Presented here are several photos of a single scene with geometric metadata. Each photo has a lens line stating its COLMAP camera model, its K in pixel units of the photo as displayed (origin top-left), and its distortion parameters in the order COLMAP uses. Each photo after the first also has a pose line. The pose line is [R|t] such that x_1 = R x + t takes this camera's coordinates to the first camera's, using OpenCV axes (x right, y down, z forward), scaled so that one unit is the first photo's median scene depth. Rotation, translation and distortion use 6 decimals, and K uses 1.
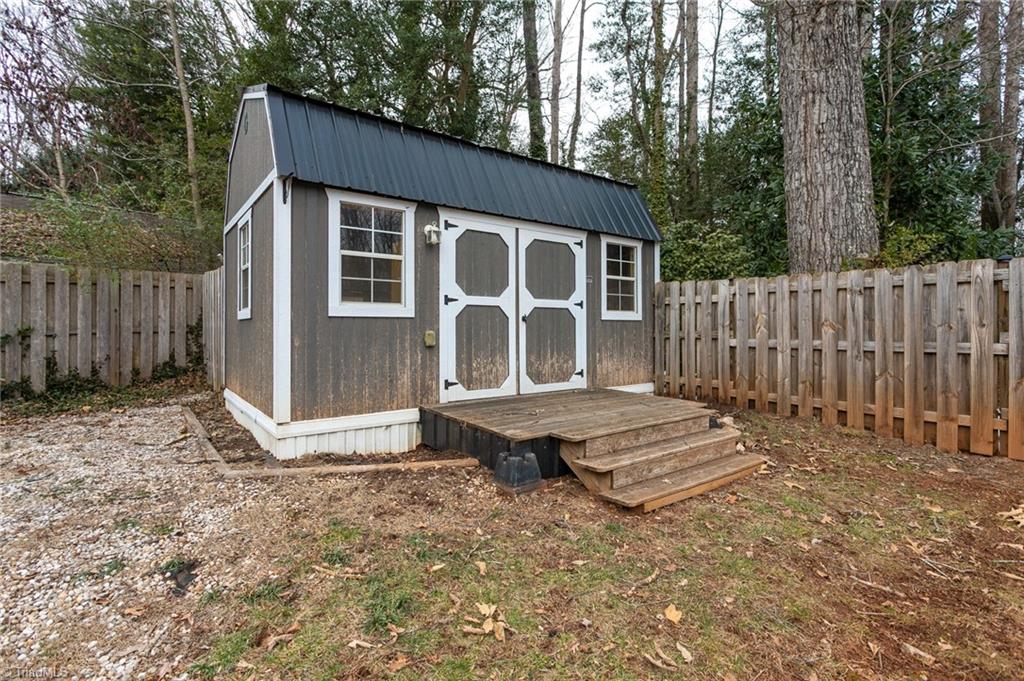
lens RADIAL K [[494.3, 0, 511.7], [0, 494.3, 331.1], [0, 0, 1]] dist [-0.001643, -0.000440]
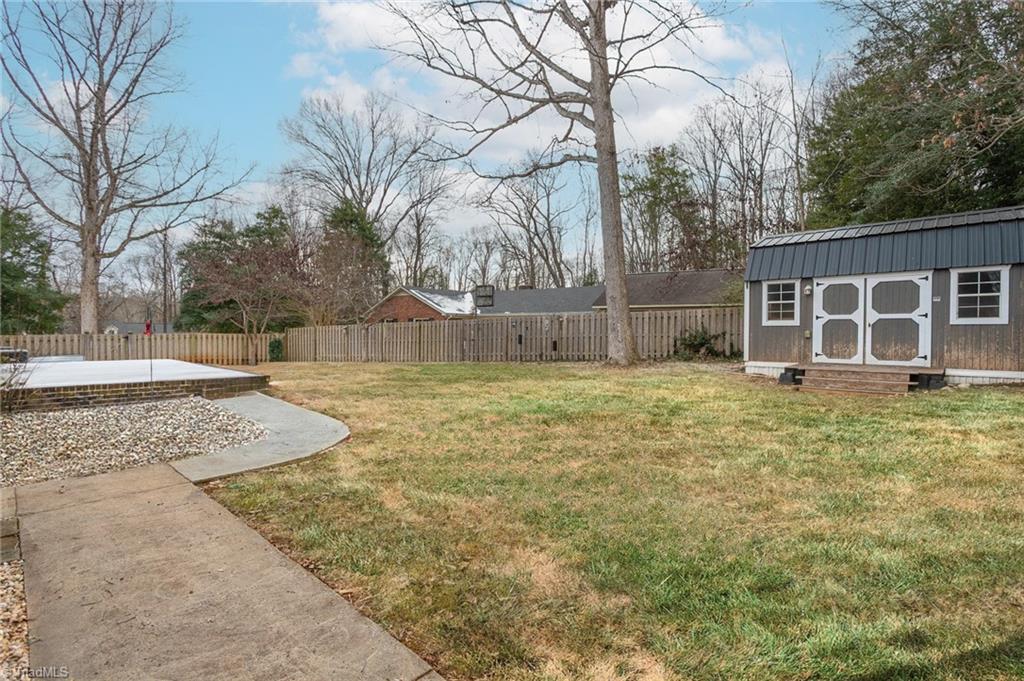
lens RADIAL K [[494.3, 0, 511.3], [0, 494.3, 337.5], [0, 0, 1]] dist [-0.001643, -0.000440]
pose [[0.169086, 0.006419, -0.985580, 1.668378], [-0.013824, 0.999896, 0.004141, 0.034661], [0.985504, 0.012925, 0.169157, -0.688250]]
